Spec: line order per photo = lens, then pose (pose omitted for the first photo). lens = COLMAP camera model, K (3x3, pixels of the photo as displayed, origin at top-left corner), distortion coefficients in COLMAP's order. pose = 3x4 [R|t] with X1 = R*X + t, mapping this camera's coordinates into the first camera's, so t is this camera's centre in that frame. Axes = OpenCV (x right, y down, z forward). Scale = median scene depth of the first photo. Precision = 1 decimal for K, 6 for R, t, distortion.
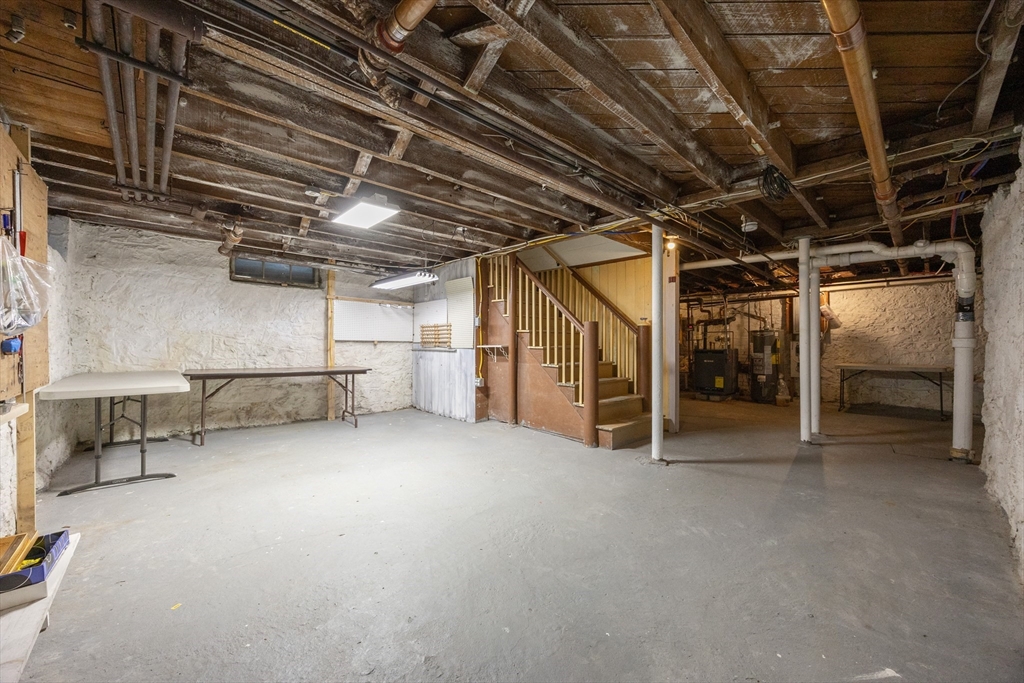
lens RADIAL K [[390.1, 0, 514.3], [0, 390.1, 344.0], [0, 0, 1]] dist [0.001367, 0.000090]
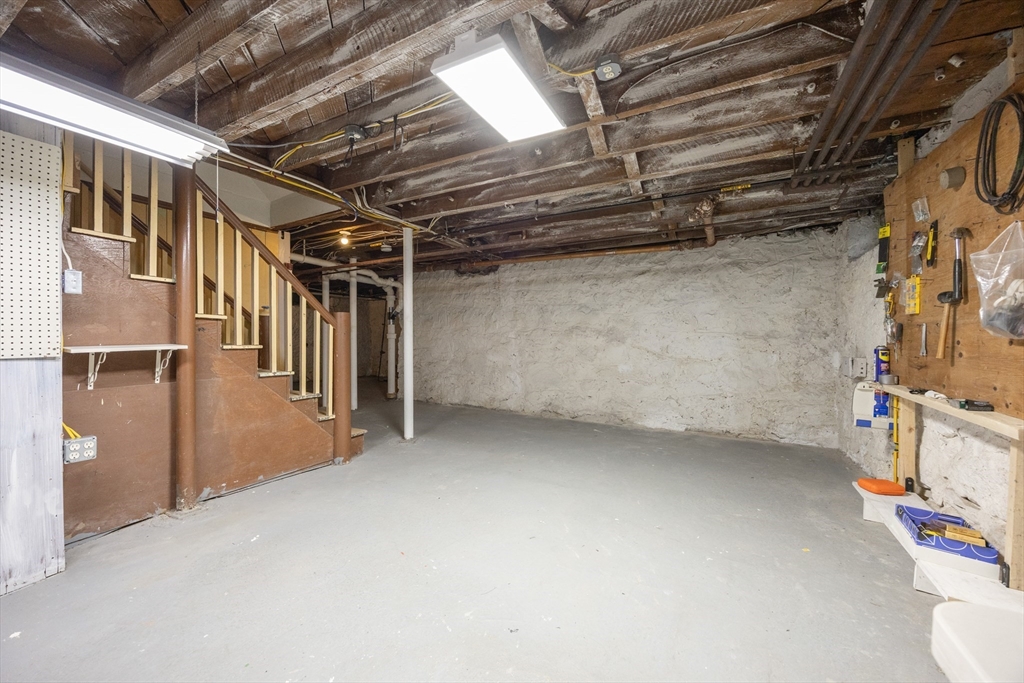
lens RADIAL K [[390.1, 0, 512.9], [0, 390.1, 336.8], [0, 0, 1]] dist [0.001367, 0.000090]
pose [[-0.320102, -0.006278, 0.947362, -0.671729], [-0.000732, 0.999979, 0.006380, -0.010333], [-0.947383, 0.001348, -0.320100, 0.881057]]
